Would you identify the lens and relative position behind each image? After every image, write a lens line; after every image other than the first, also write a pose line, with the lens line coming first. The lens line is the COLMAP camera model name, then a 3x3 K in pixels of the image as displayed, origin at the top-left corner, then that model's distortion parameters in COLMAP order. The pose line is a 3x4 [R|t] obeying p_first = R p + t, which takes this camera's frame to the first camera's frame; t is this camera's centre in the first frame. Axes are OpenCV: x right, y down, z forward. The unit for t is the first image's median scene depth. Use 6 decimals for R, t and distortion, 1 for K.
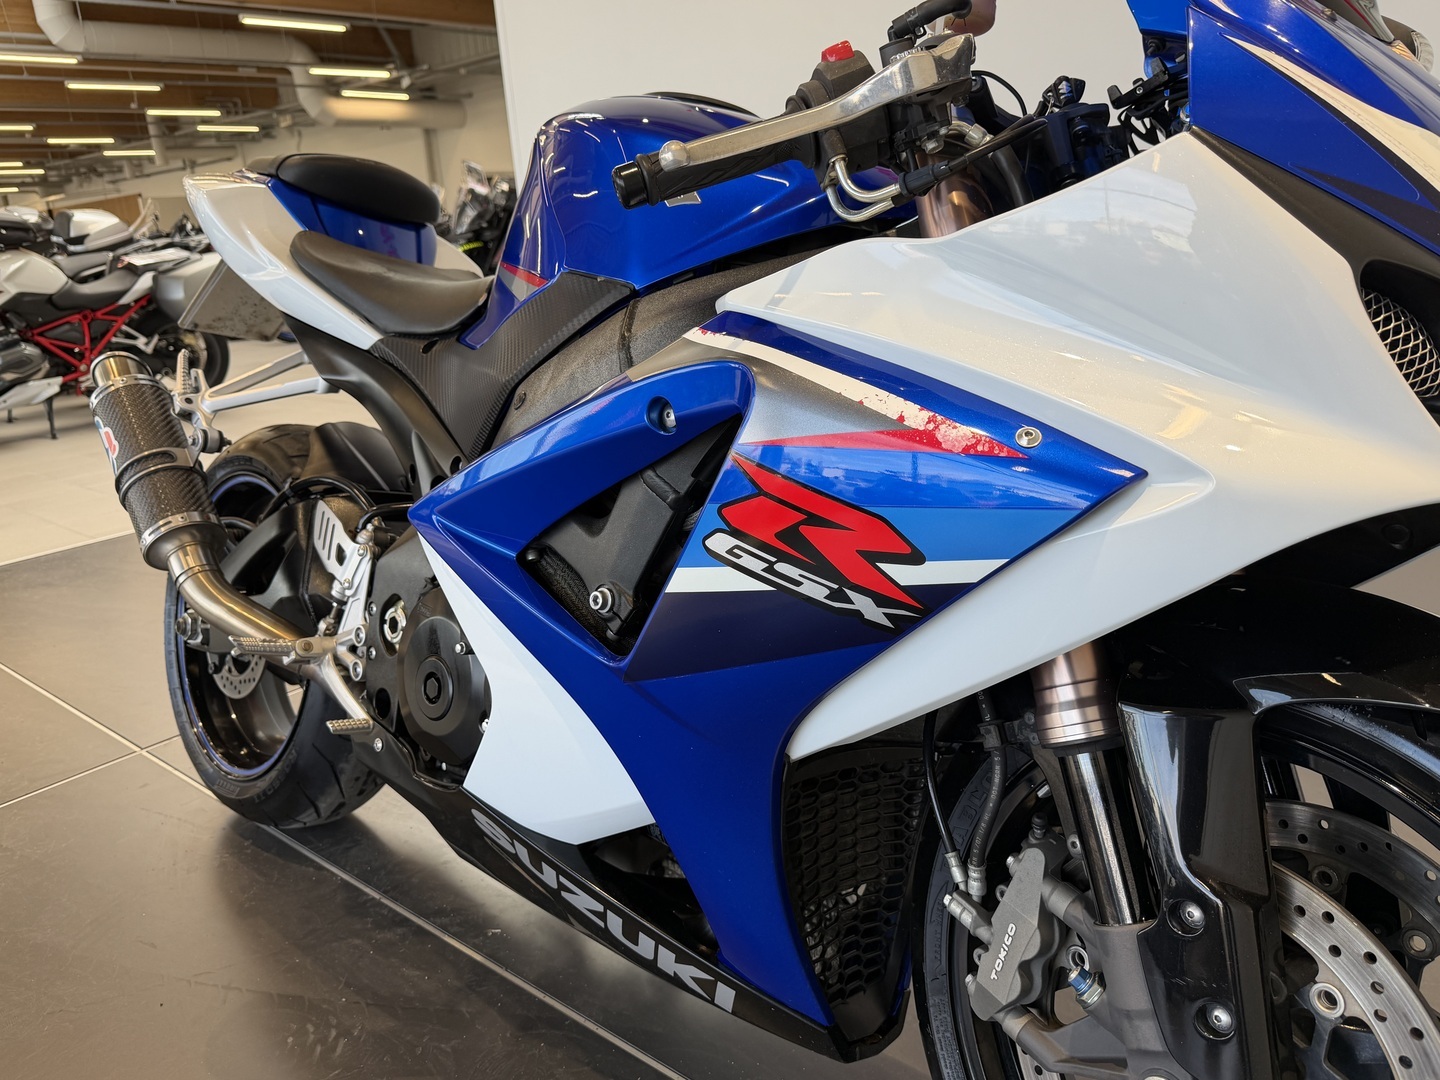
lens RADIAL K [[1115.1, 0, 721.0], [0, 1115.1, 538.8], [0, 0, 1]] dist [0.033314, -0.044399]
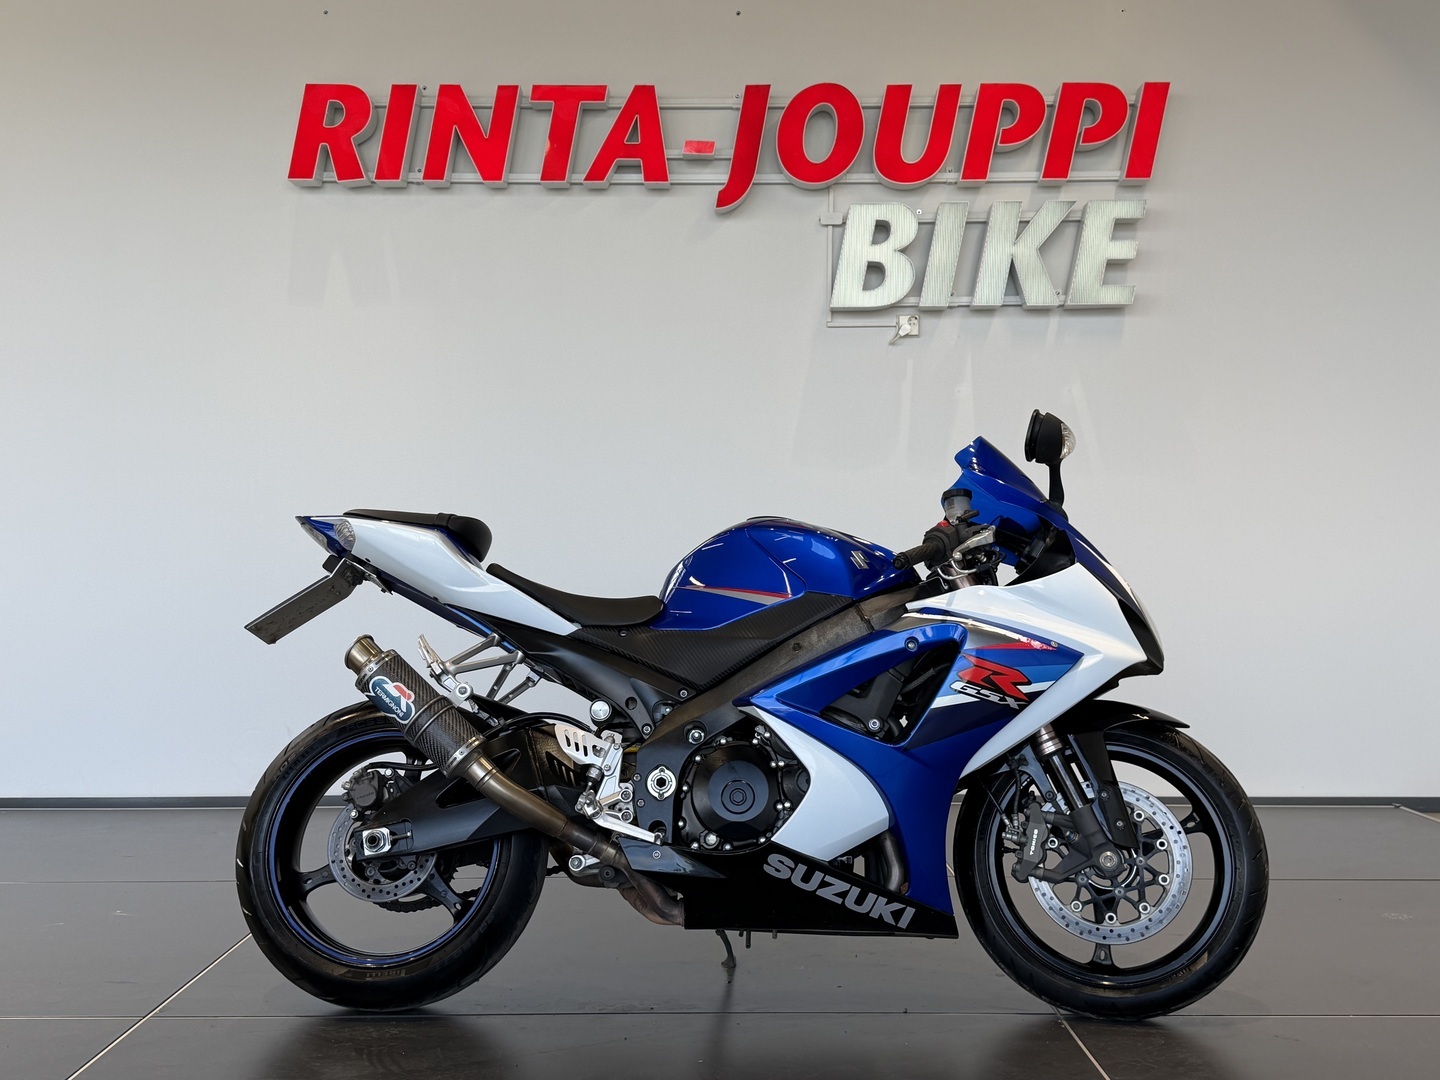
lens RADIAL K [[1523.4, 0, 720.8], [0, 1523.4, 540.6], [0, 0, 1]] dist [0.095343, 0.000000]
pose [[0.743276, 0.088151, 0.663152, -1.803228], [0.131787, 0.952562, -0.274332, 0.376855], [-0.655876, 0.291300, 0.696399, -0.834332]]
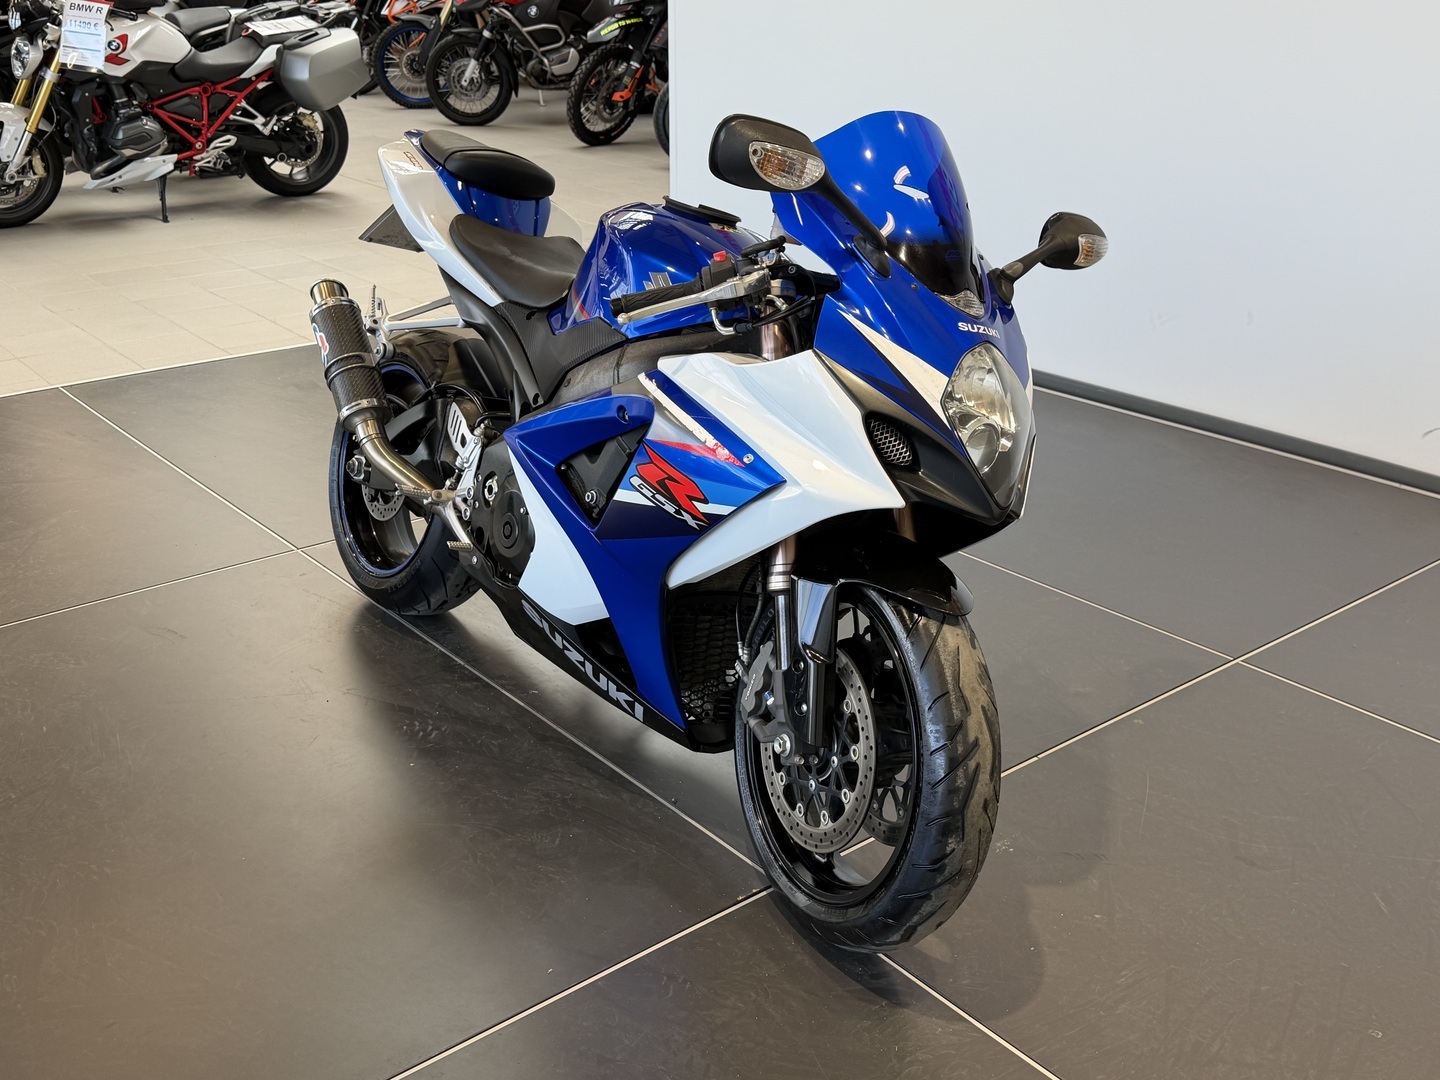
lens RADIAL K [[1523.4, 0, 721.4], [0, 1523.4, 537.0], [0, 0, 1]] dist [0.095343, 0.000000]
pose [[0.982187, 0.133904, -0.131823, 0.340465], [-0.119302, 0.986398, 0.113079, -0.146158], [0.145172, -0.095338, 0.984802, -1.149828]]
